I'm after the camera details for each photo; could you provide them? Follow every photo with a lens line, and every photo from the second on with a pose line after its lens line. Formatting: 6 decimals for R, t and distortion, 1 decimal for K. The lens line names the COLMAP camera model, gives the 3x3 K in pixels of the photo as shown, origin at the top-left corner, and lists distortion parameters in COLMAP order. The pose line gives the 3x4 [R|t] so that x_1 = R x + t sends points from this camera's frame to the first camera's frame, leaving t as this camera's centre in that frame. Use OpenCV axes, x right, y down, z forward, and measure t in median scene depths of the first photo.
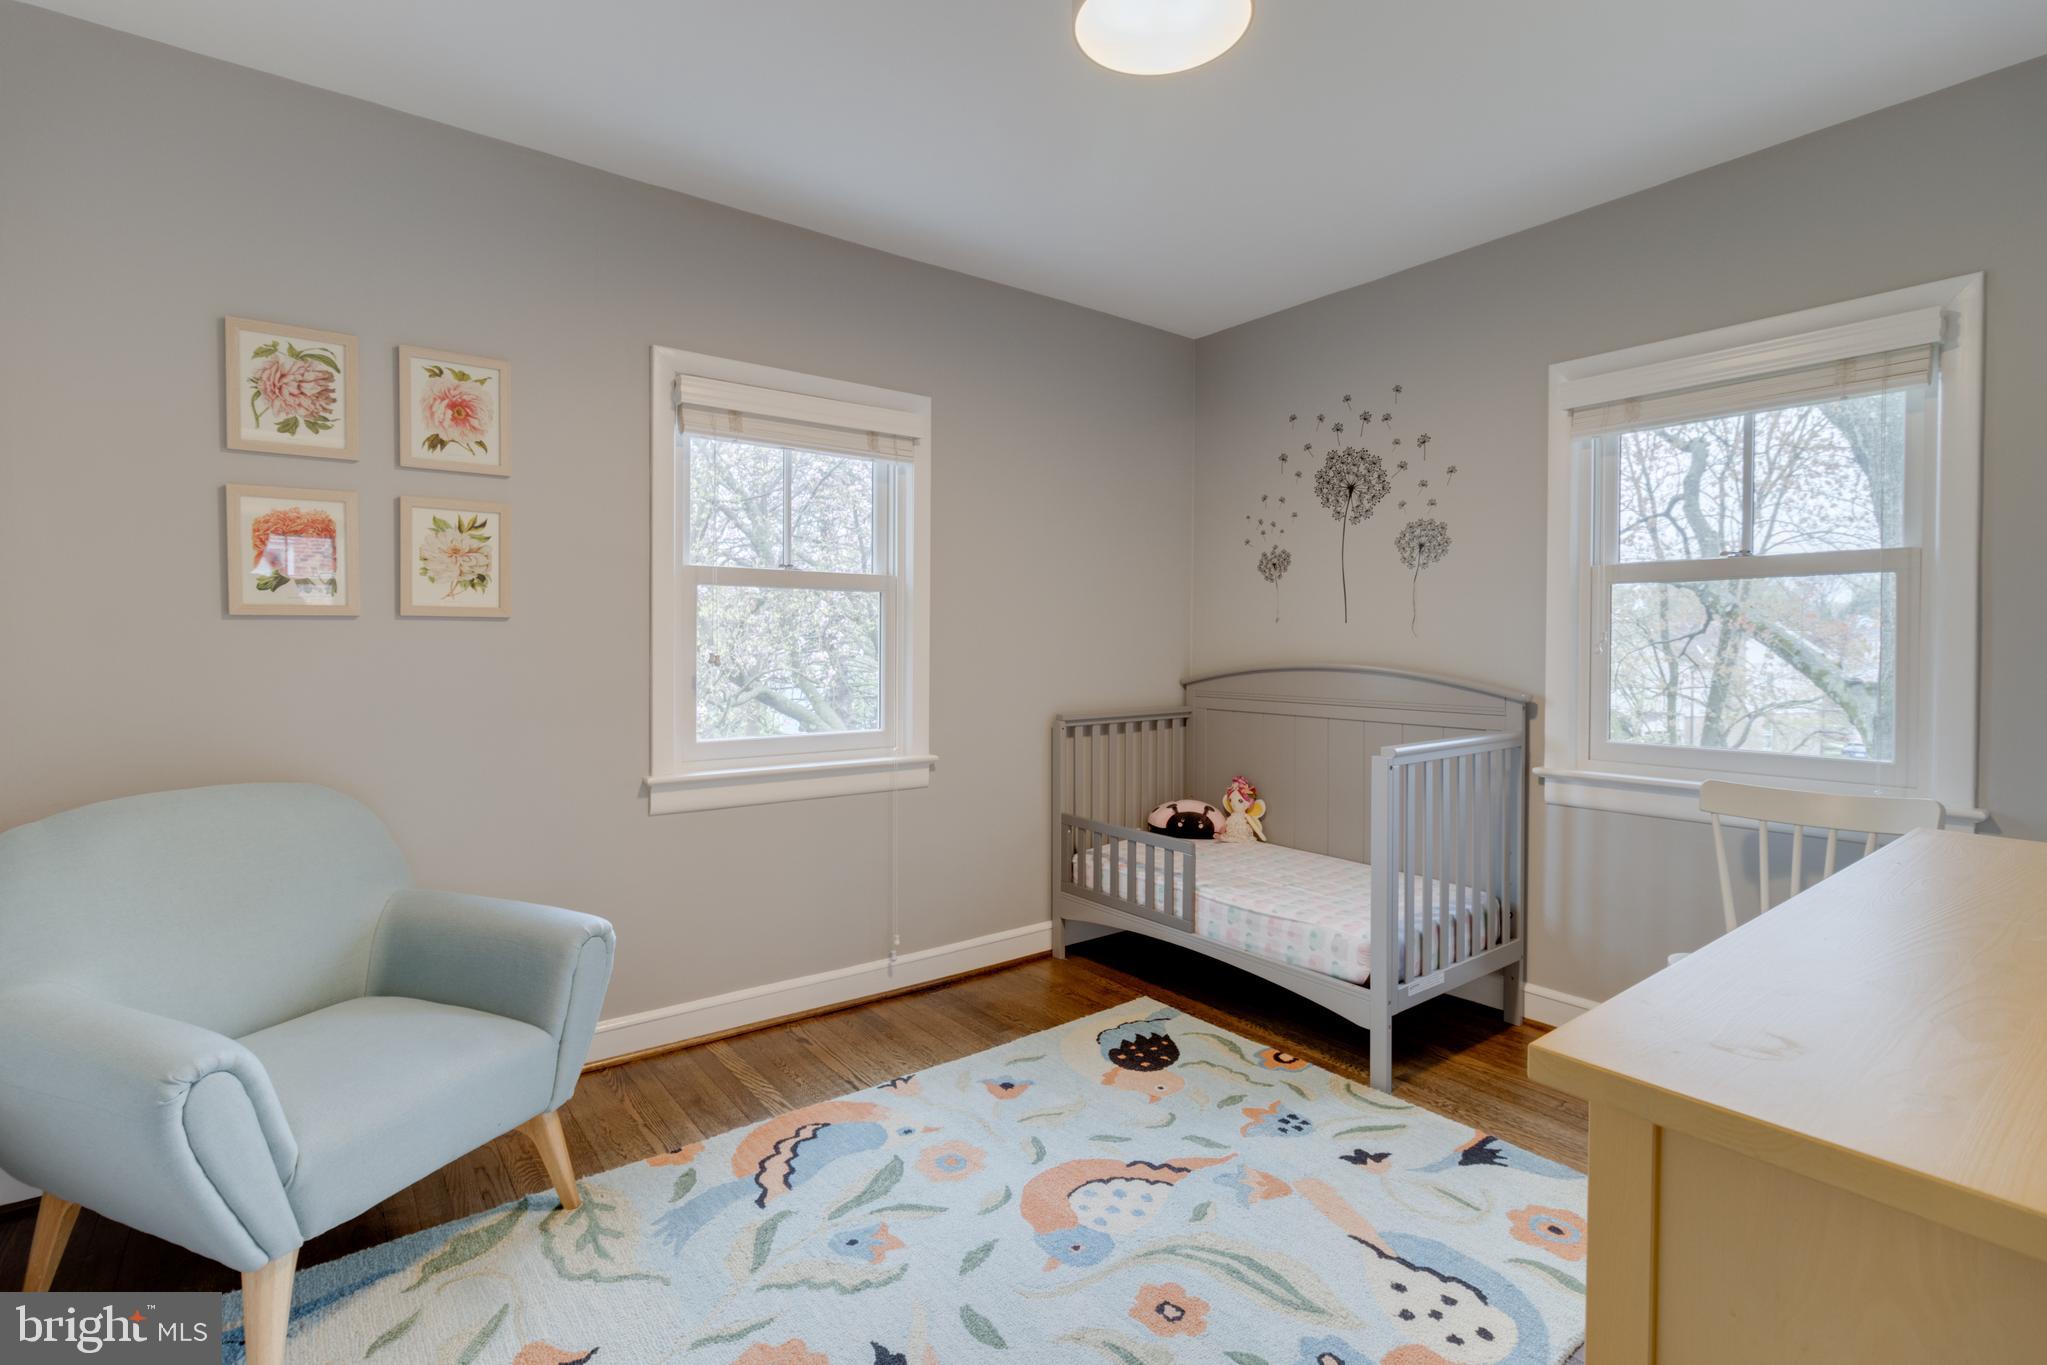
lens RADIAL K [[949.4, 0, 1009.5], [0, 949.4, 668.5], [0, 0, 1]] dist [0.004423, -0.001274]
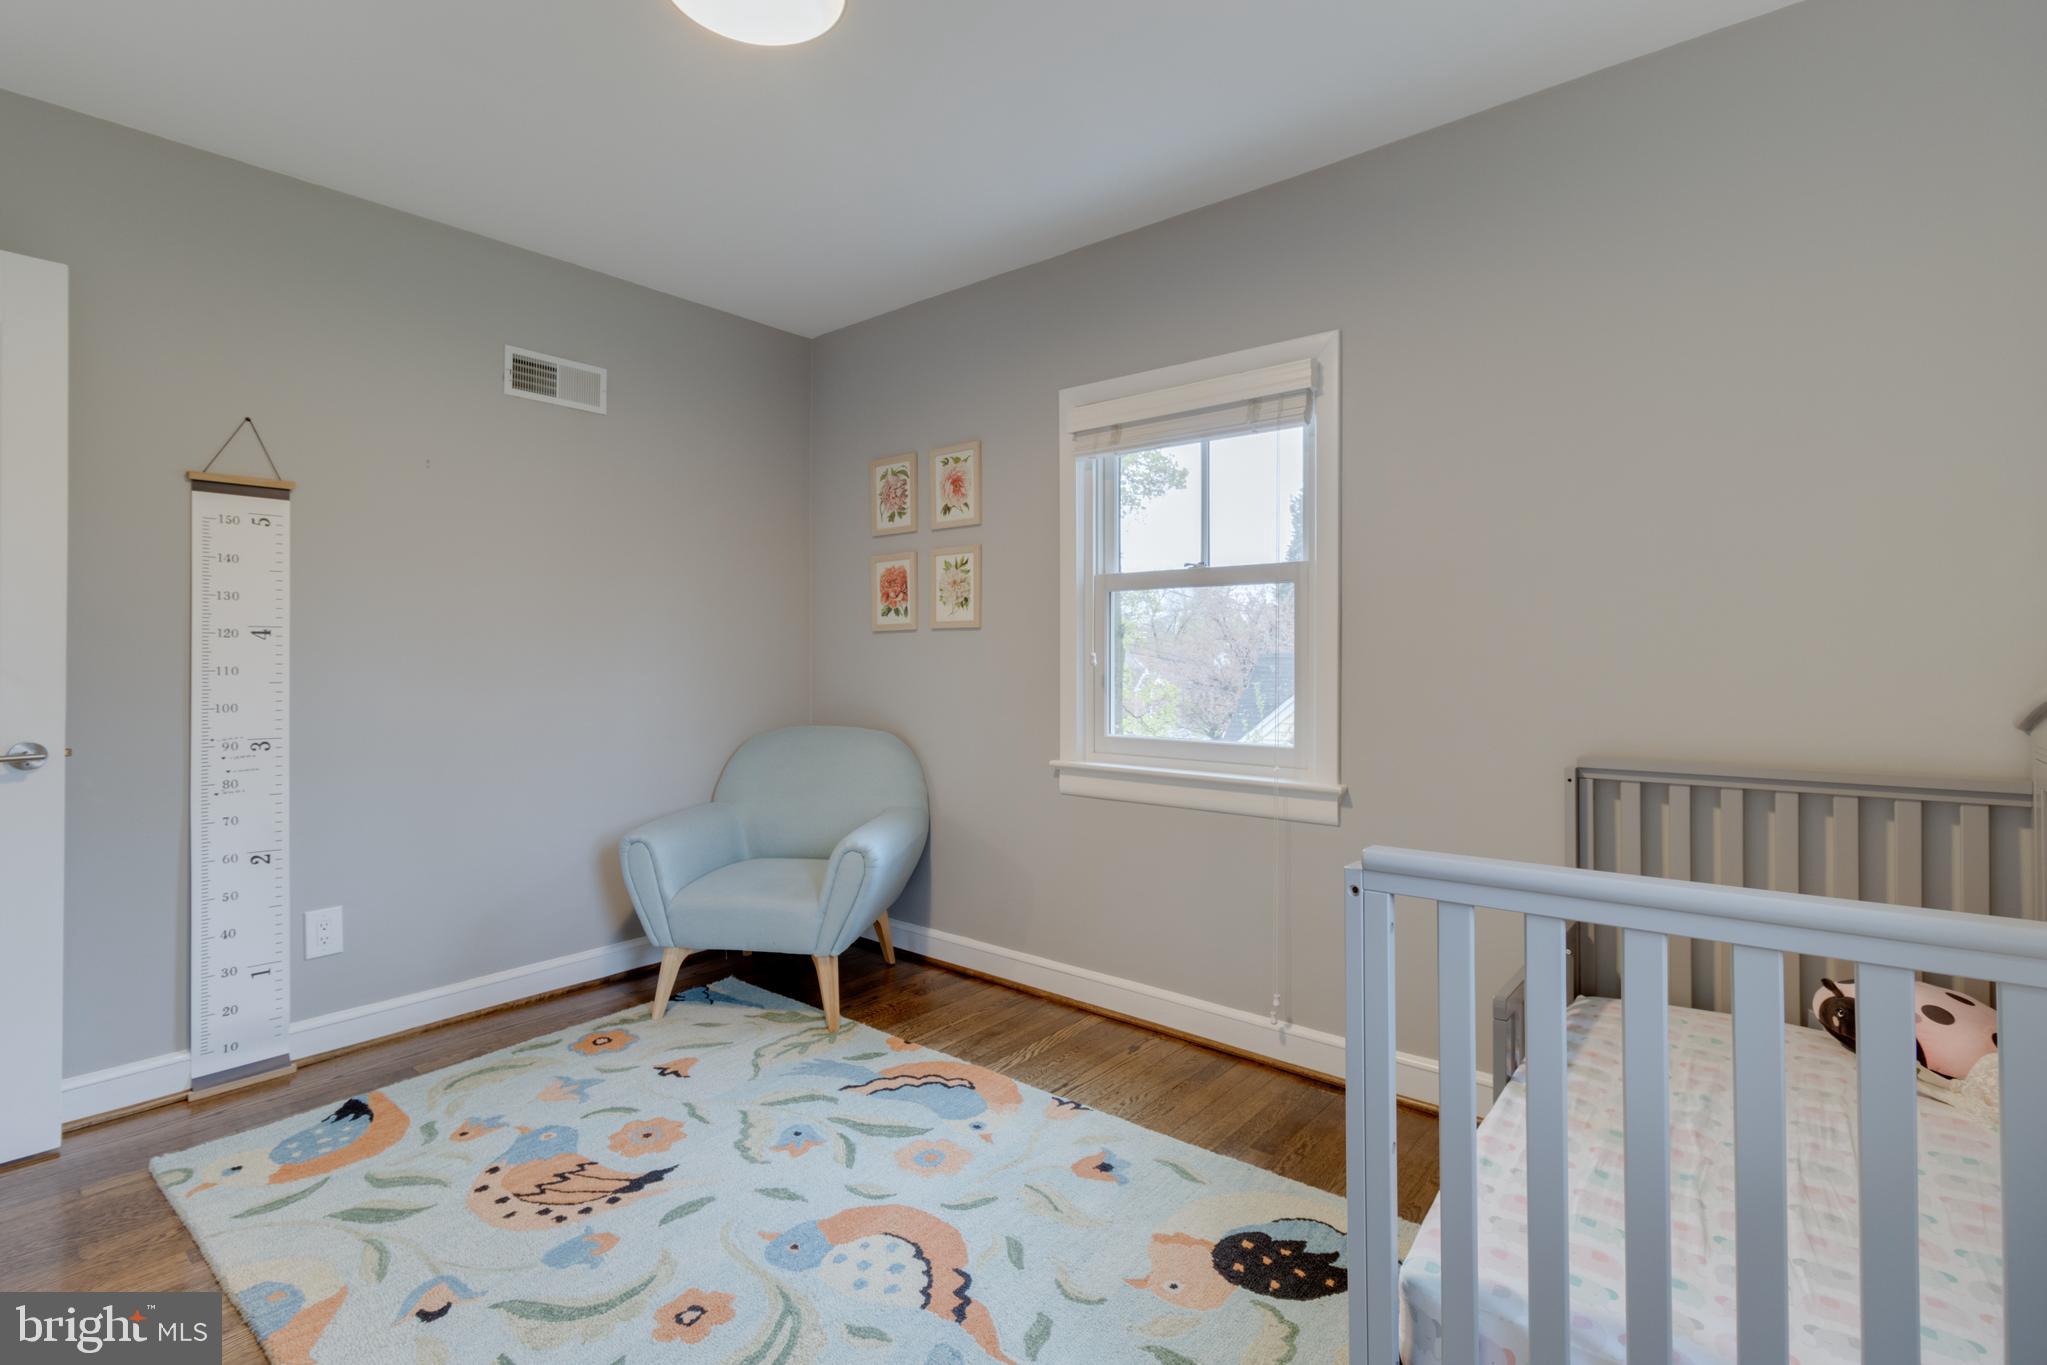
lens RADIAL K [[949.4, 0, 1009.0], [0, 949.4, 668.3], [0, 0, 1]] dist [0.004423, -0.001274]
pose [[0.227303, 0.006569, -0.973802, 0.848260], [-0.028847, 0.999584, 0.000010, 0.003726], [0.973397, 0.028089, 0.227398, 0.770517]]
